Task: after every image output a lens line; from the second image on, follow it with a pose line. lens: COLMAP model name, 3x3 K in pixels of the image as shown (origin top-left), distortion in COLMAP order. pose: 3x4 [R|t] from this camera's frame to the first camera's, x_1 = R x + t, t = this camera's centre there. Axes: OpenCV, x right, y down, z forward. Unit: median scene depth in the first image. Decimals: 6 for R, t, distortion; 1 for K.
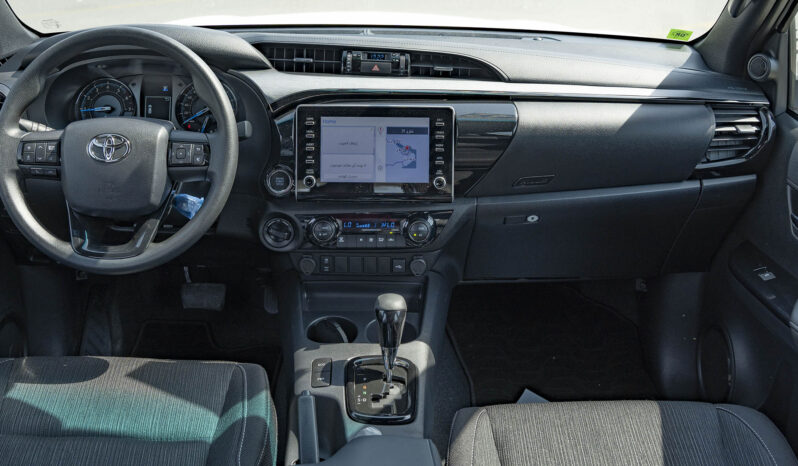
lens RADIAL K [[842.0, 0, 399.0], [0, 842.0, 233.0], [0, 0, 1]] dist [-0.178930, 0.087543]
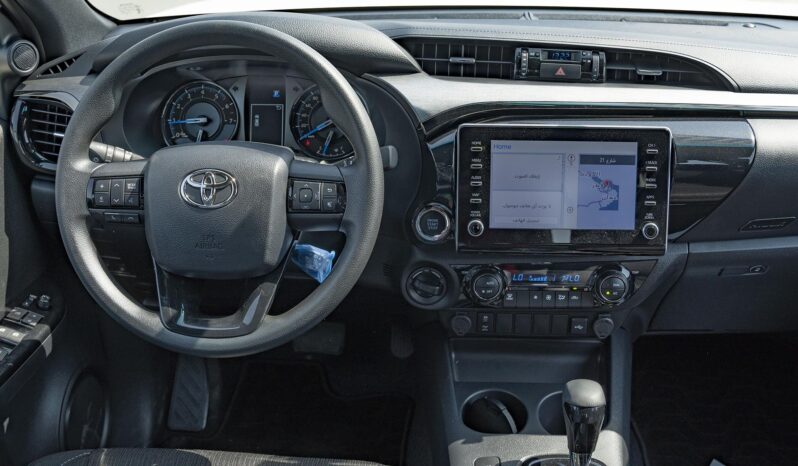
lens RADIAL K [[842.0, 0, 399.0], [0, 842.0, 233.0], [0, 0, 1]] dist [-0.178930, 0.087543]
pose [[0.995184, 0.008510, -0.097651, -0.098980], [-0.003554, 0.998702, 0.050812, -0.092371], [0.097957, -0.050221, 0.993923, 0.247163]]
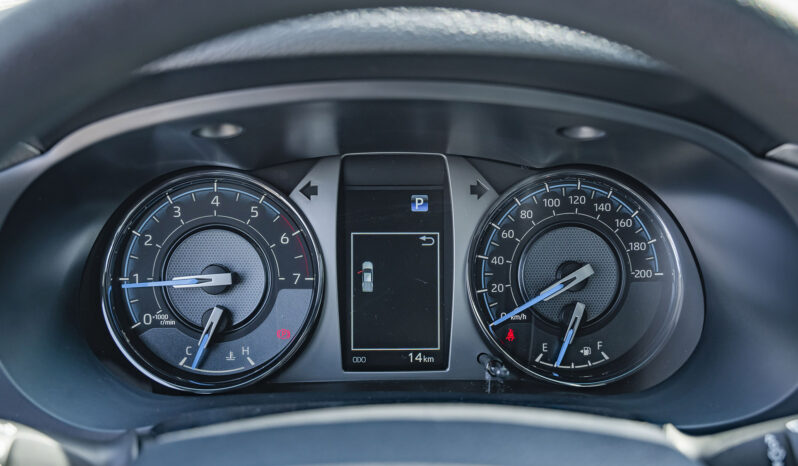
lens RADIAL K [[842.0, 0, 399.0], [0, 842.0, 233.0], [0, 0, 1]] dist [-0.178930, 0.087543]
pose [[0.999610, -0.024671, 0.013059, -0.321383], [0.025292, 0.998438, -0.049808, -0.164080], [-0.011810, 0.050119, 0.998673, 0.772849]]
